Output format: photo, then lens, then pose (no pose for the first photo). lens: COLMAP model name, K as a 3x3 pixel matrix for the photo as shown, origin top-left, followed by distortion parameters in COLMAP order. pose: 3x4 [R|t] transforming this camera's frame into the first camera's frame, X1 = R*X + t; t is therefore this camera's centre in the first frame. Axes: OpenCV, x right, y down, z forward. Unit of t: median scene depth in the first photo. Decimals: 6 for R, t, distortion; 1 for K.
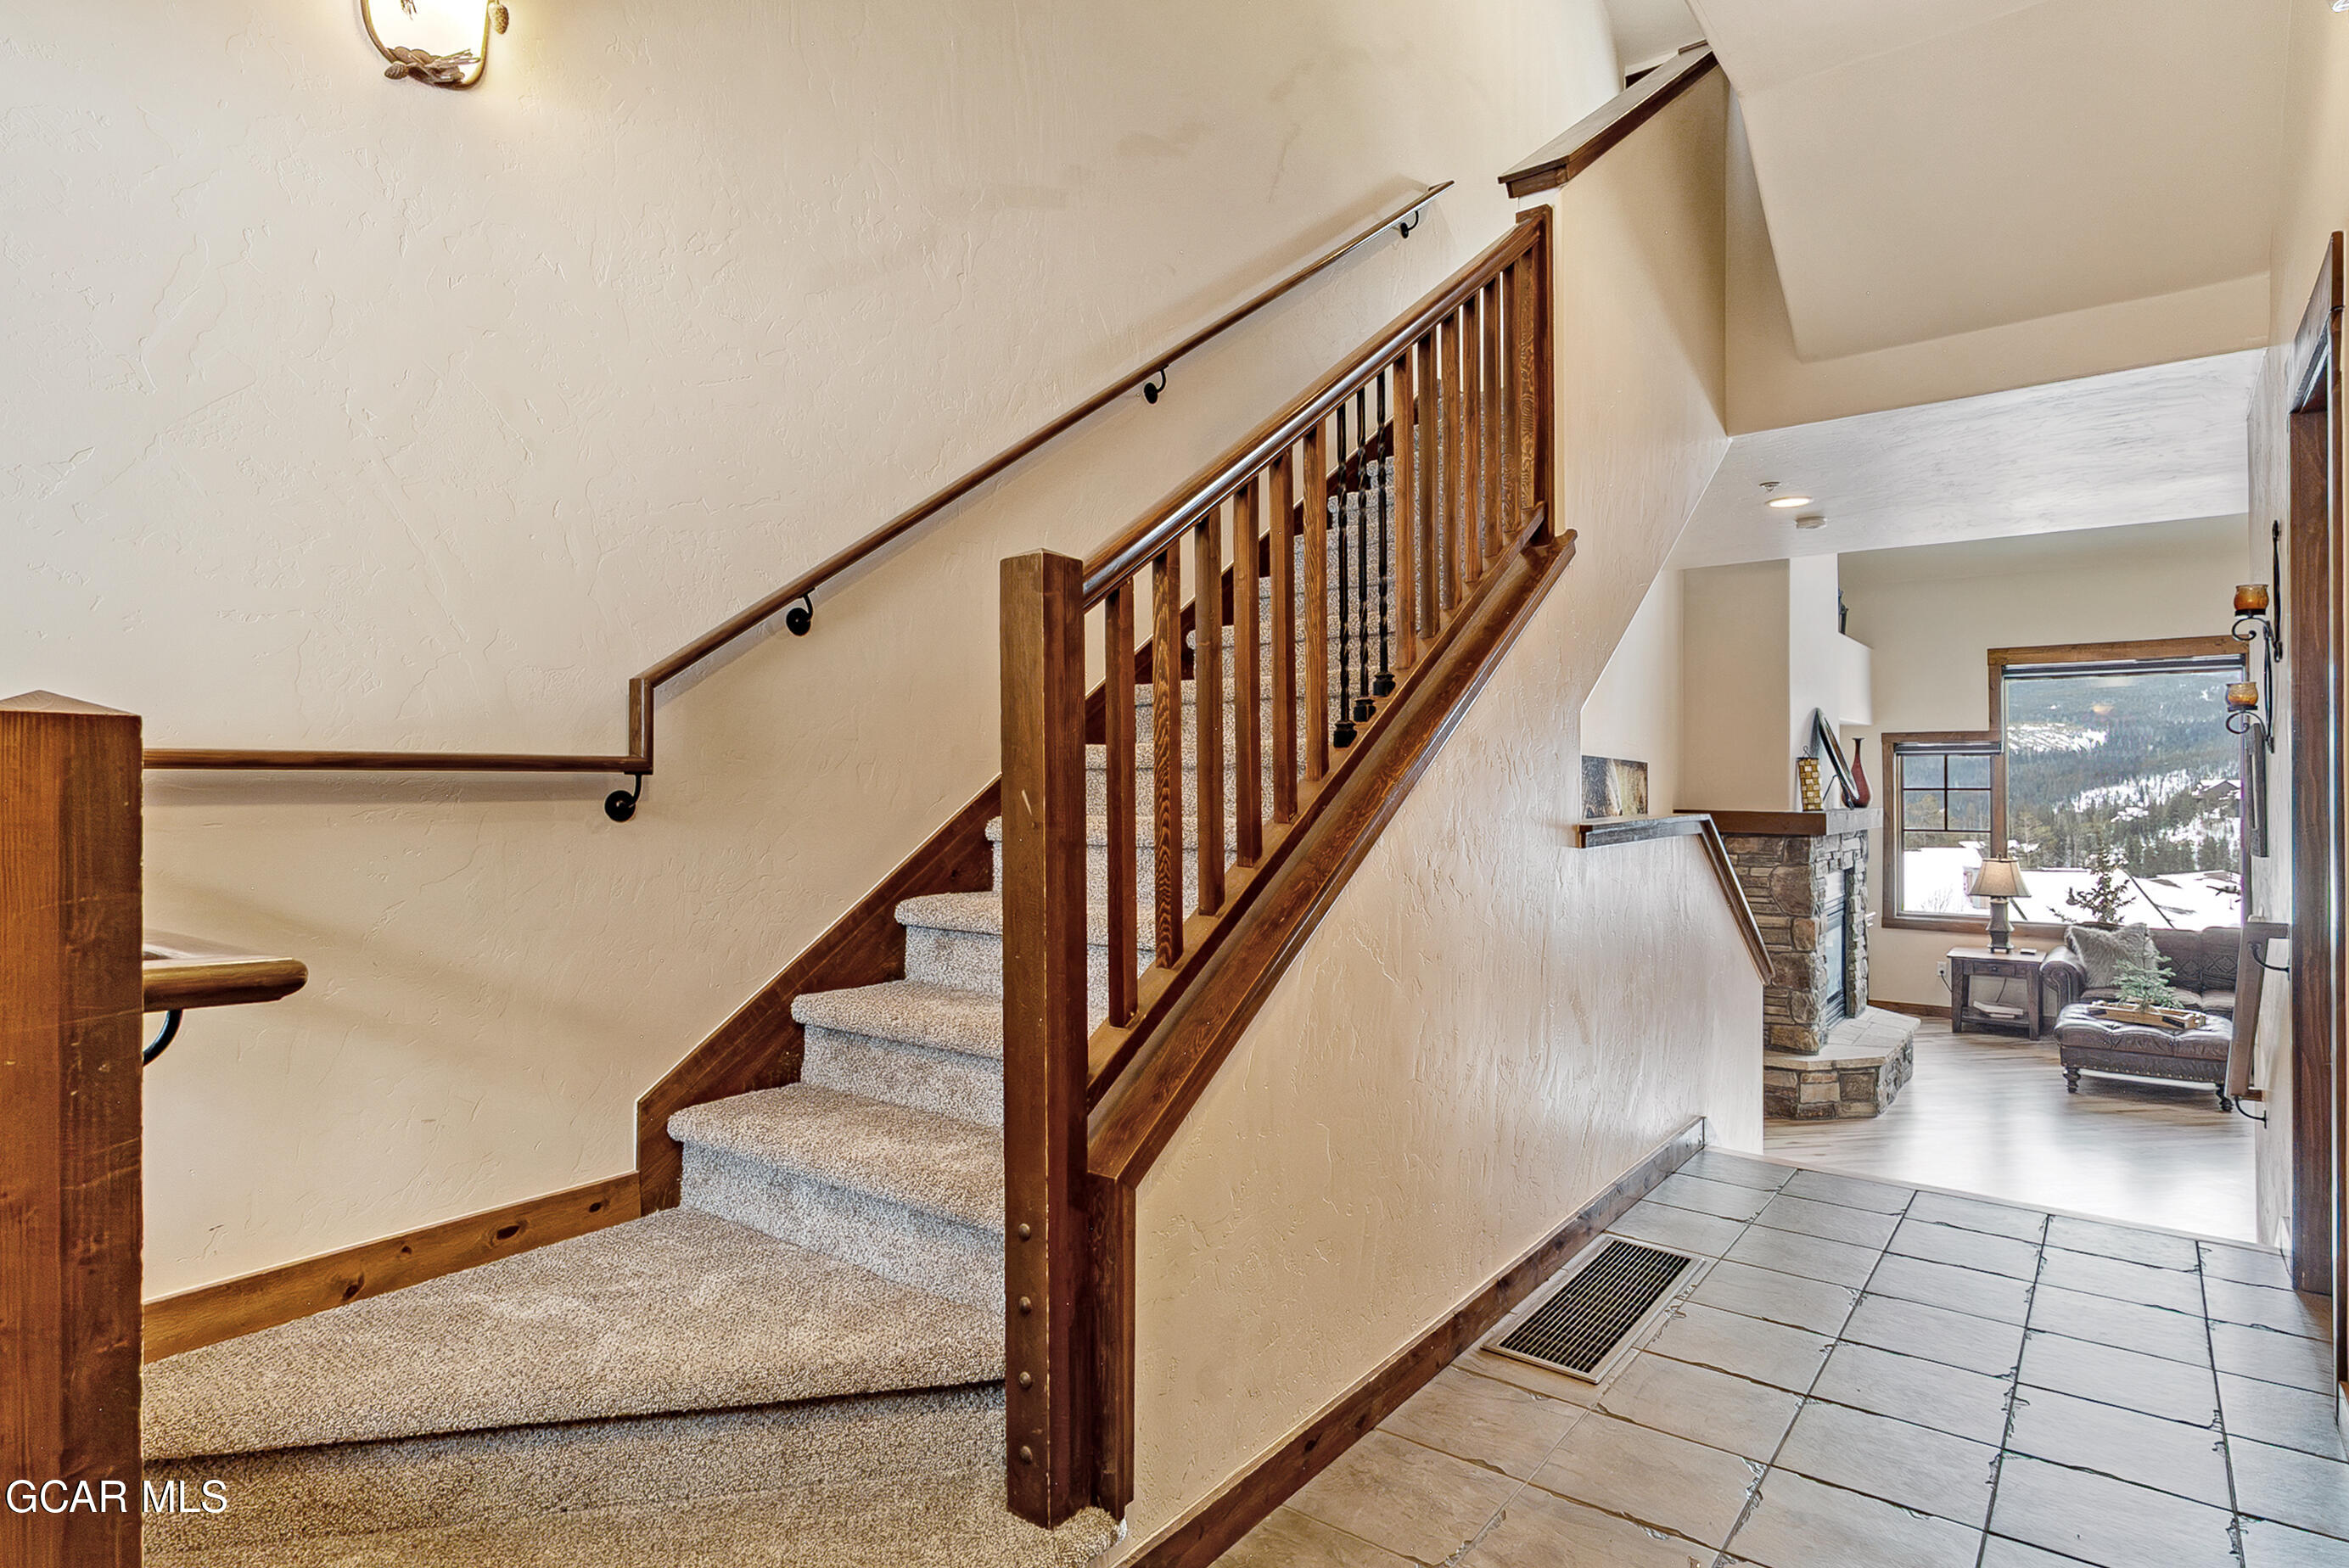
lens RADIAL K [[1291.8, 0, 1135.4], [0, 1291.8, 773.6], [0, 0, 1]] dist [-0.001814, 0.002600]
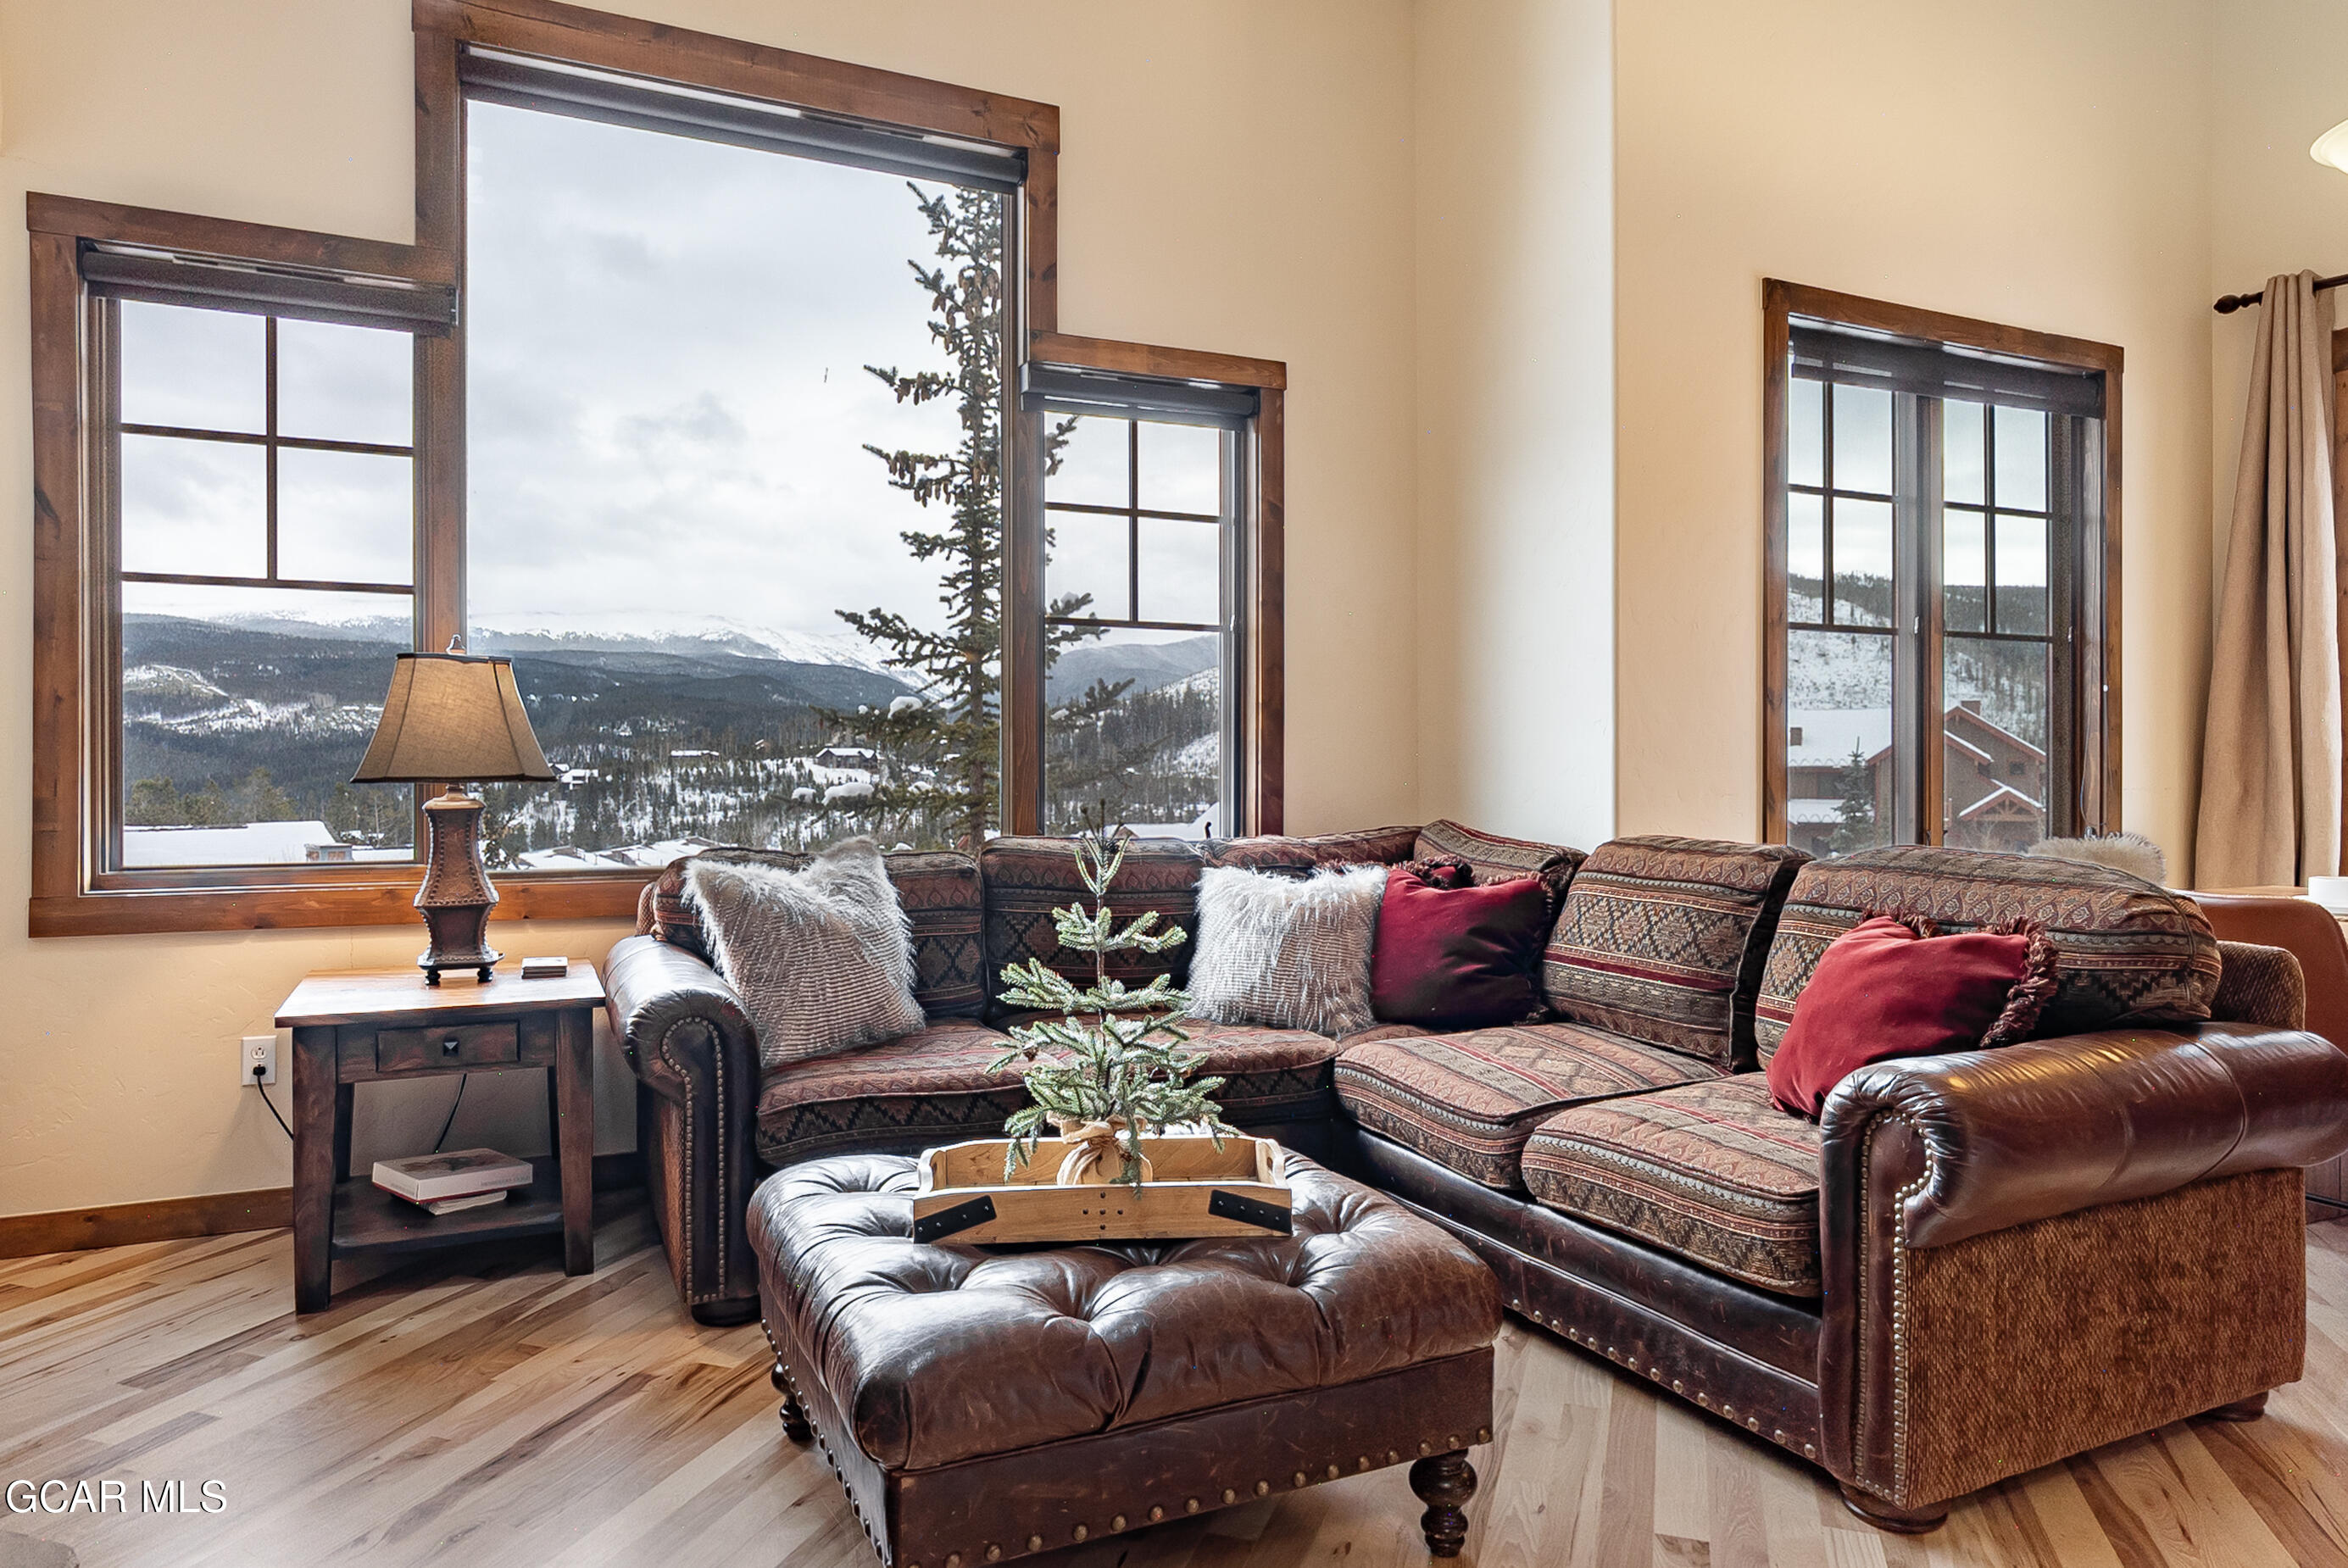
lens RADIAL K [[1494.3, 0, 1206.9], [0, 1494.3, 771.6], [0, 0, 1]] dist [-0.003374, 0.003354]
pose [[0.440322, -0.002765, 0.897835, 0.444066], [-0.005002, 0.999972, 0.005532, 0.089395], [-0.897826, -0.006927, 0.440296, 0.703769]]
